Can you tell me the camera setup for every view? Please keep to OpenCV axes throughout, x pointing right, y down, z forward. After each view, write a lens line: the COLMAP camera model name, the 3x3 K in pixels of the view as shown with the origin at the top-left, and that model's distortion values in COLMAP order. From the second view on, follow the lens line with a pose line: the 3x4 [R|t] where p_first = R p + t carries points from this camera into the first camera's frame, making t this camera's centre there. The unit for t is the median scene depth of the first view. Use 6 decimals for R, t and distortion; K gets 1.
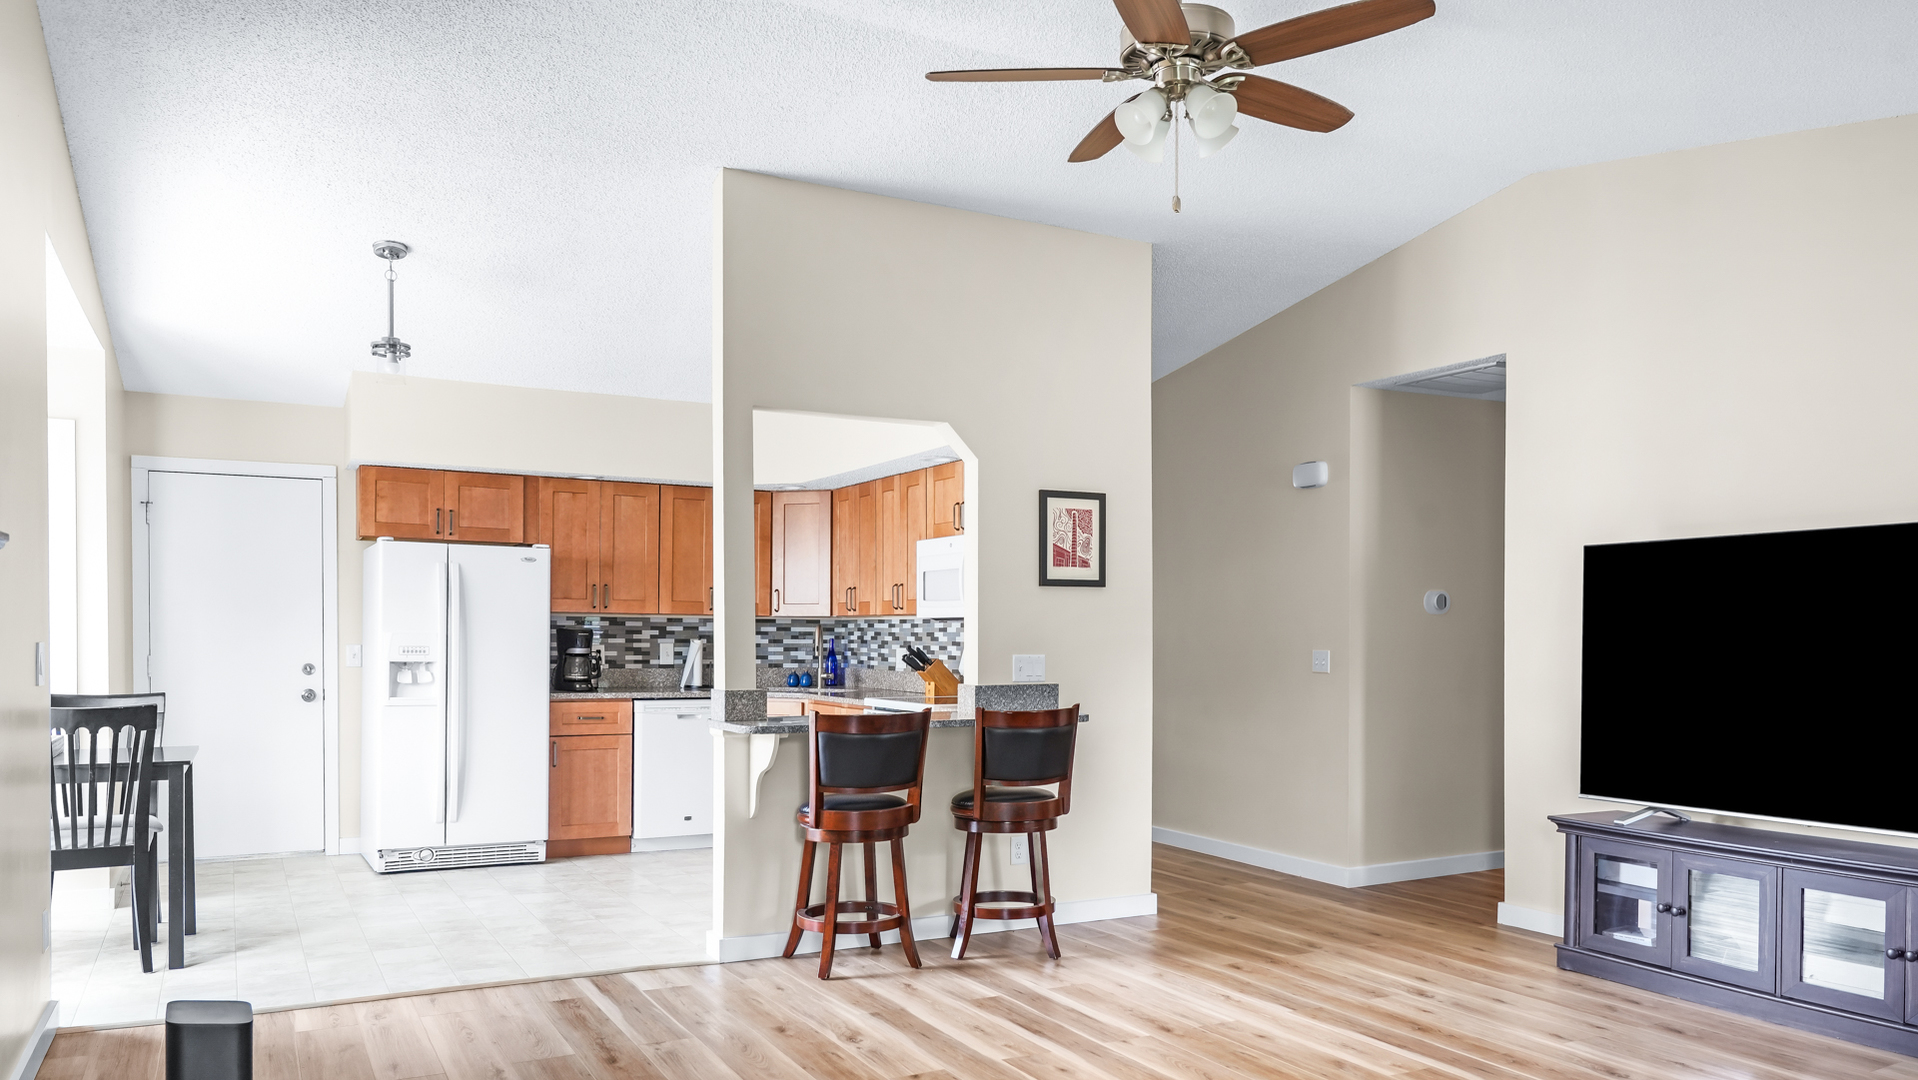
lens RADIAL K [[1332.5, 0, 962.5], [0, 1332.5, 660.7], [0, 0, 1]] dist [0.002264, 0.000100]
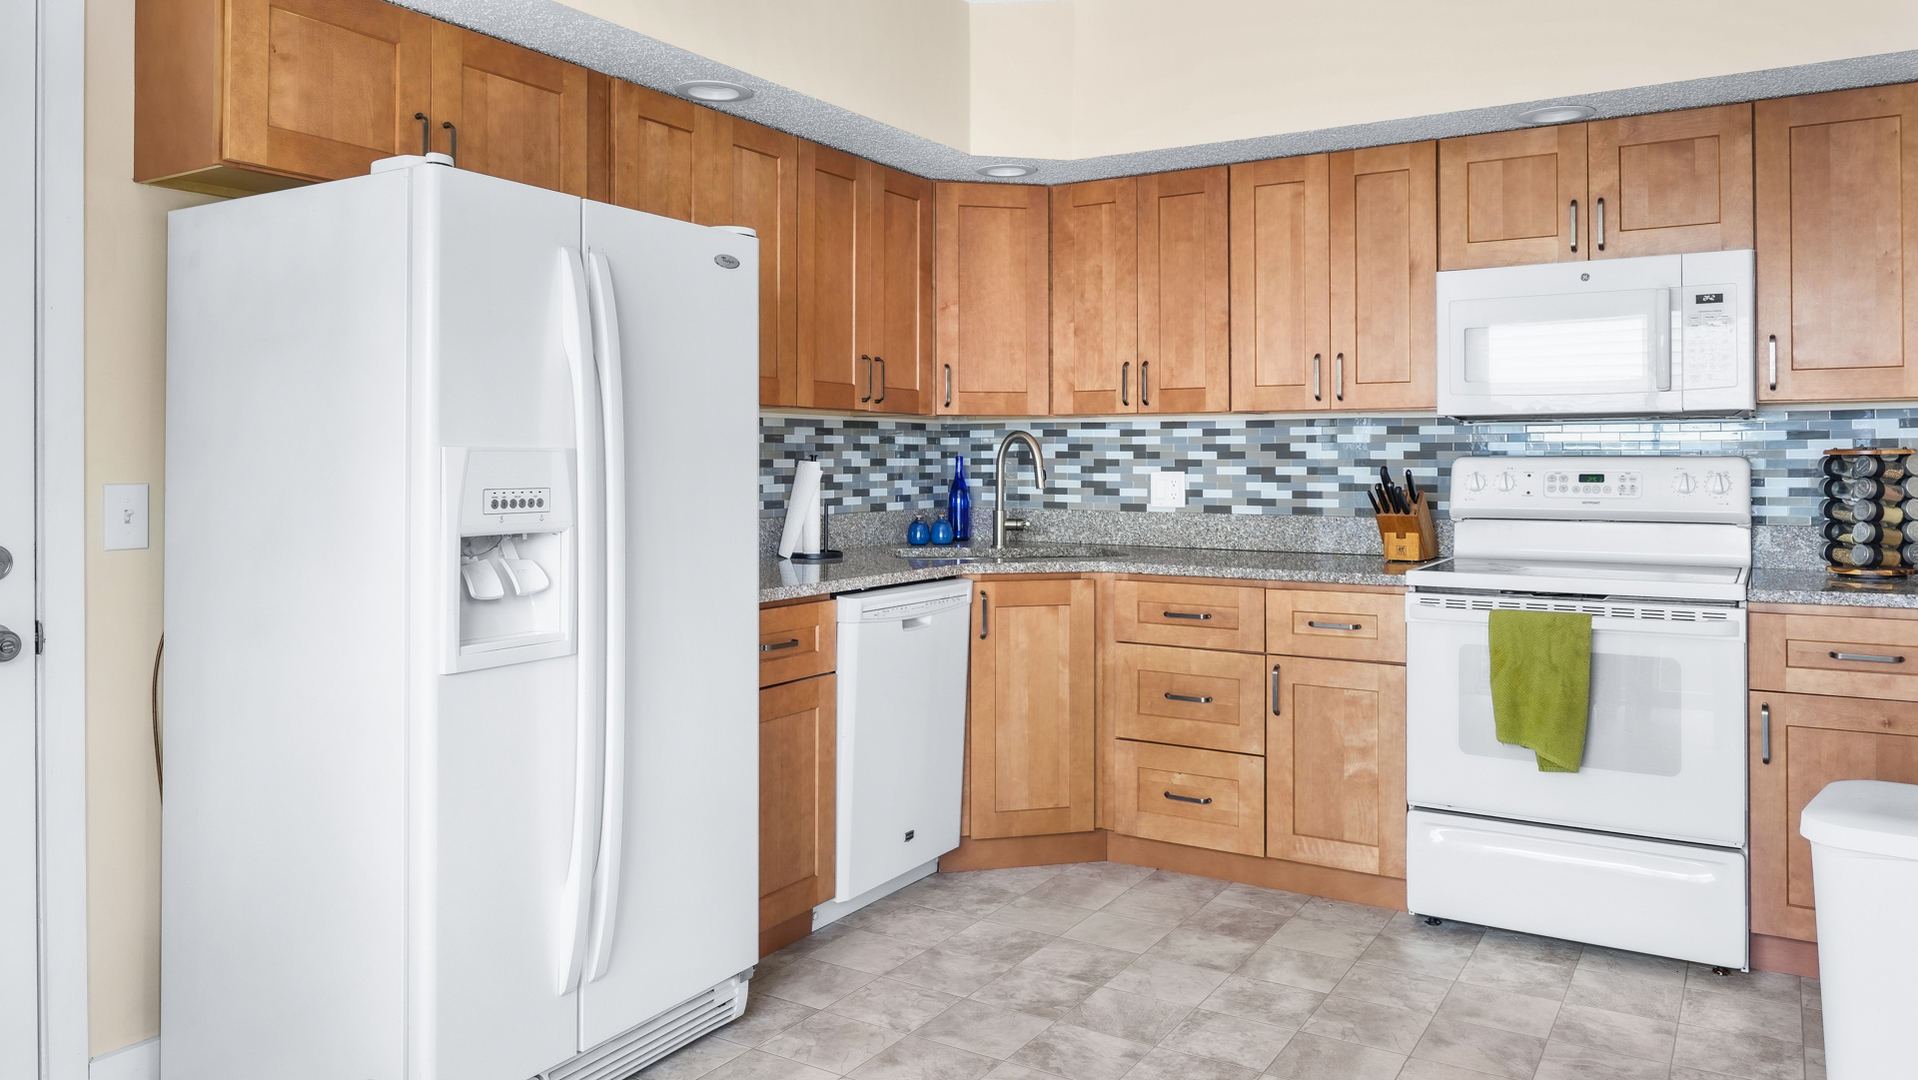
lens RADIAL K [[1332.0, 0, 960.4], [0, 1332.0, 452.9], [0, 0, 1]] dist [-0.001612, -0.001364]
pose [[0.868895, -0.007219, 0.494944, -0.445561], [0.015987, 0.999781, -0.013483, -0.012424], [-0.494739, 0.019628, 0.868820, 0.603321]]
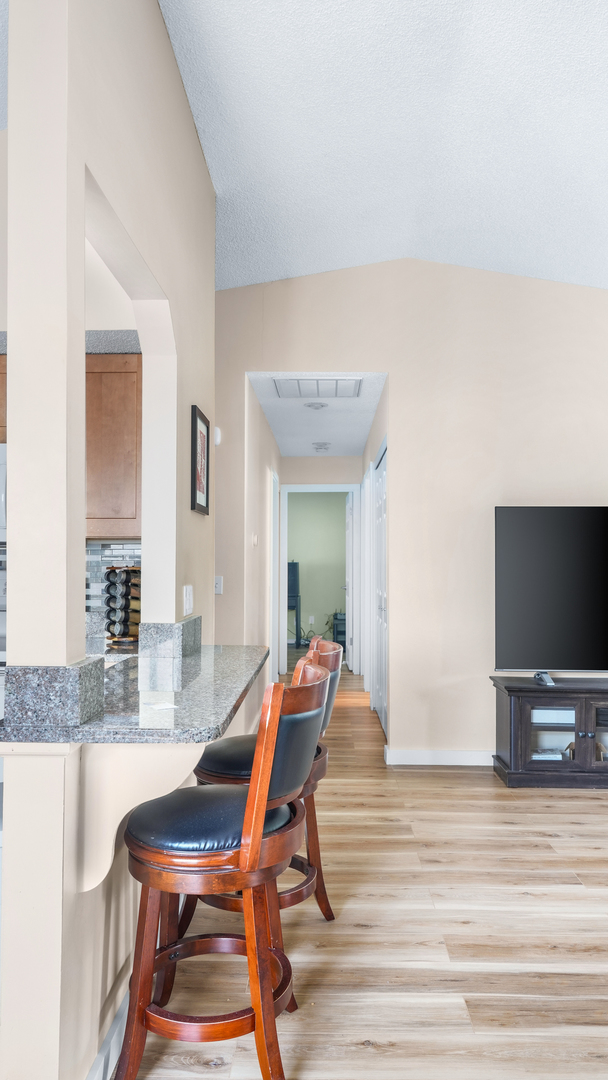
lens RADIAL K [[741.7, 0, 305.0], [0, 741.7, 560.5], [0, 0, 1]] dist [0.003321, -0.005464]
pose [[0.505992, 0.004430, 0.862527, -0.268236], [0.014956, 0.999791, -0.013909, -0.010755], [-0.862408, 0.019938, 0.505821, 0.534272]]
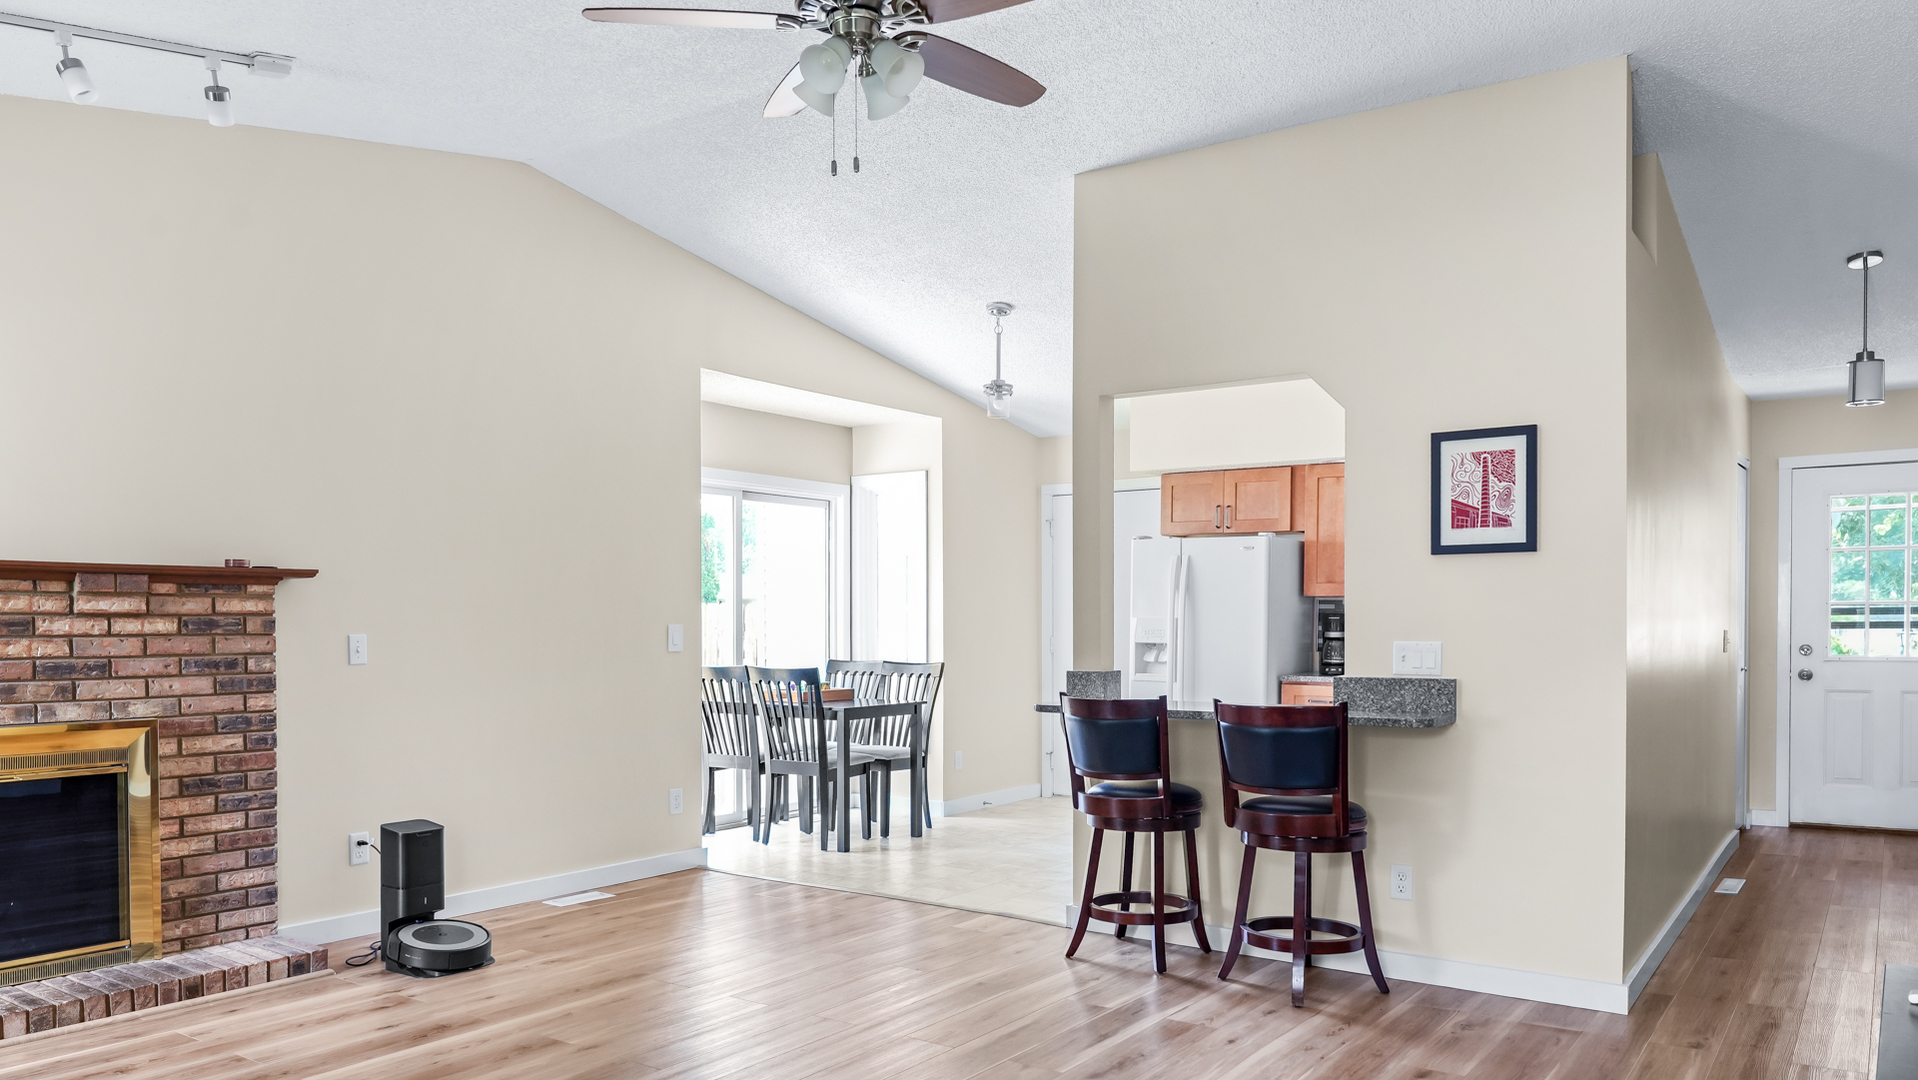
lens RADIAL K [[1359.4, 0, 956.0], [0, 1359.4, 642.2], [0, 0, 1]] dist [-0.003447, -0.000464]
pose [[0.440798, 0.010183, -0.897549, 0.522360], [-0.012409, 0.999909, 0.005250, -0.003715], [0.897521, 0.008824, 0.440884, 0.307313]]
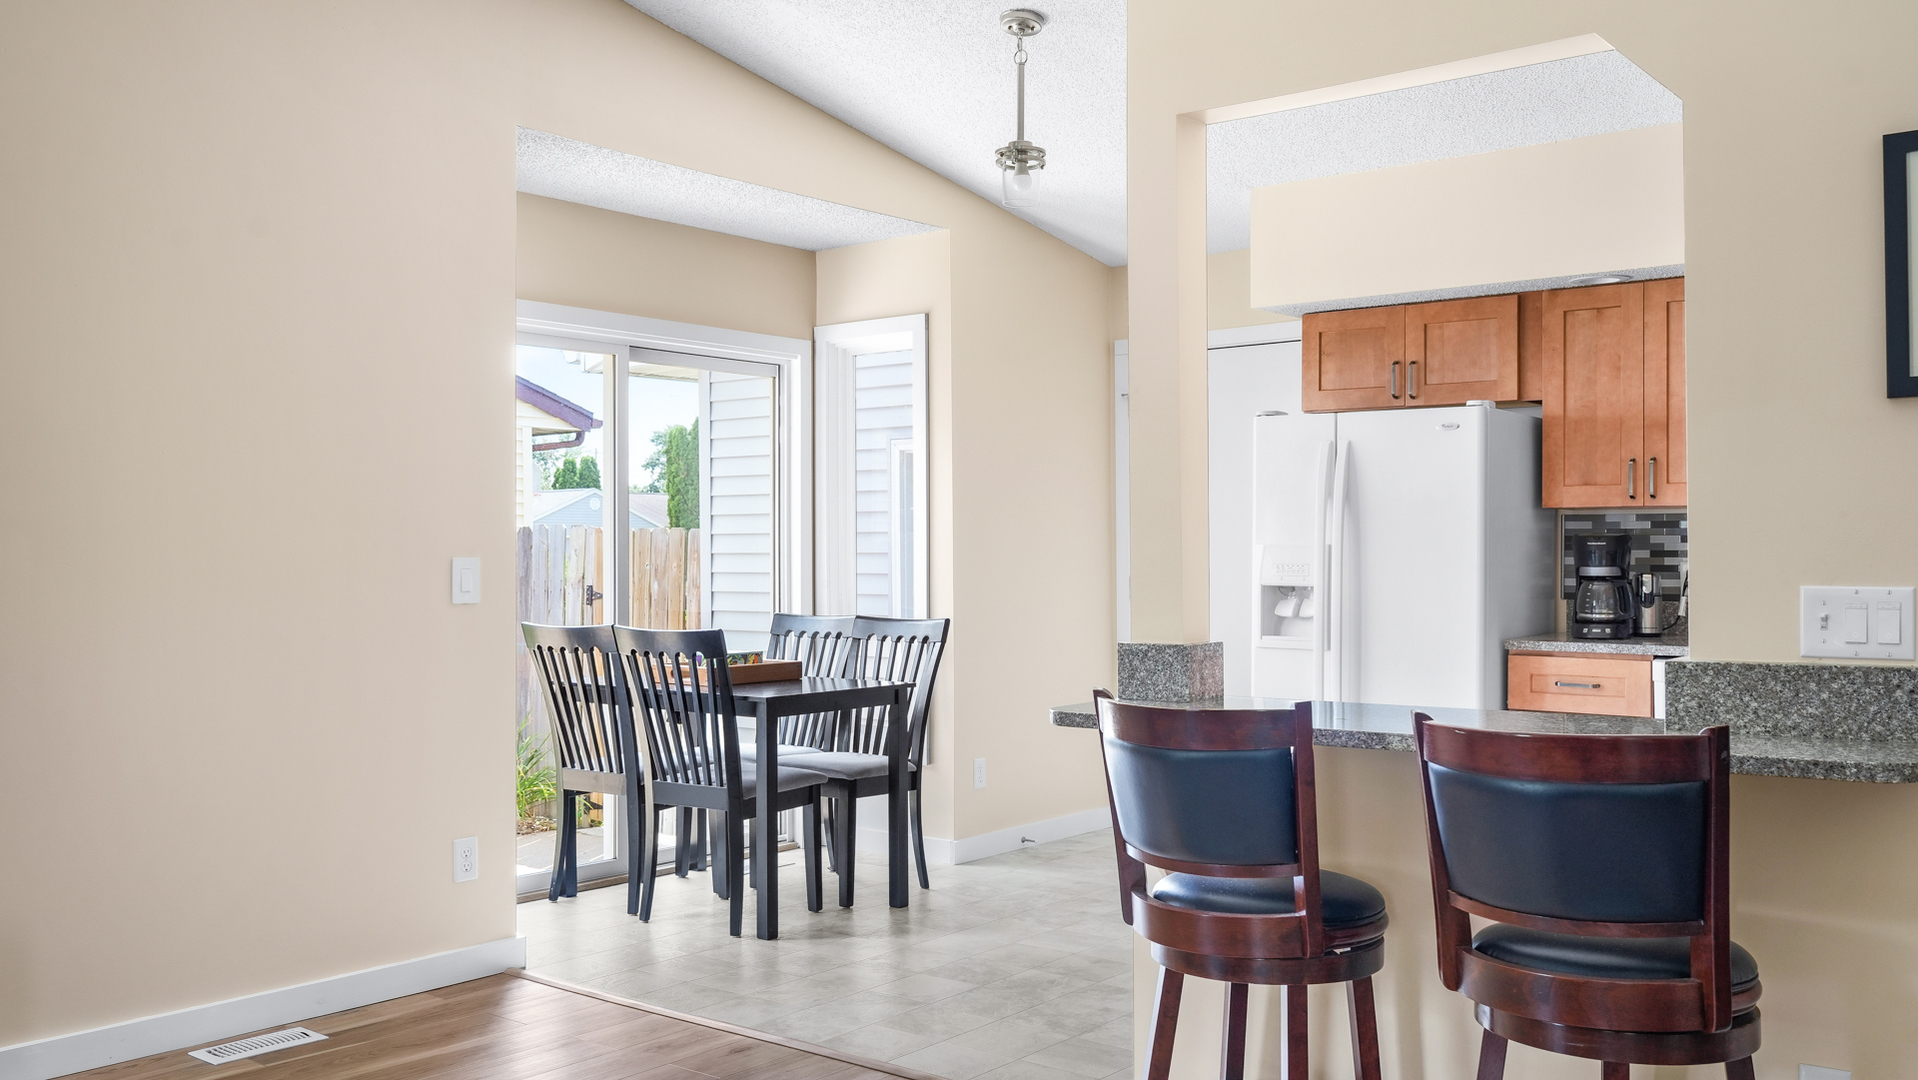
lens RADIAL K [[1663.6, 0, 959.0], [0, 1663.6, 540.0], [0, 0, 1]] dist [-0.006099, -0.000048]
pose [[0.388827, -0.013980, -0.921205, 0.299726], [-0.009656, 0.999768, -0.019247, -0.004612], [0.921260, 0.016379, 0.388602, 0.464358]]
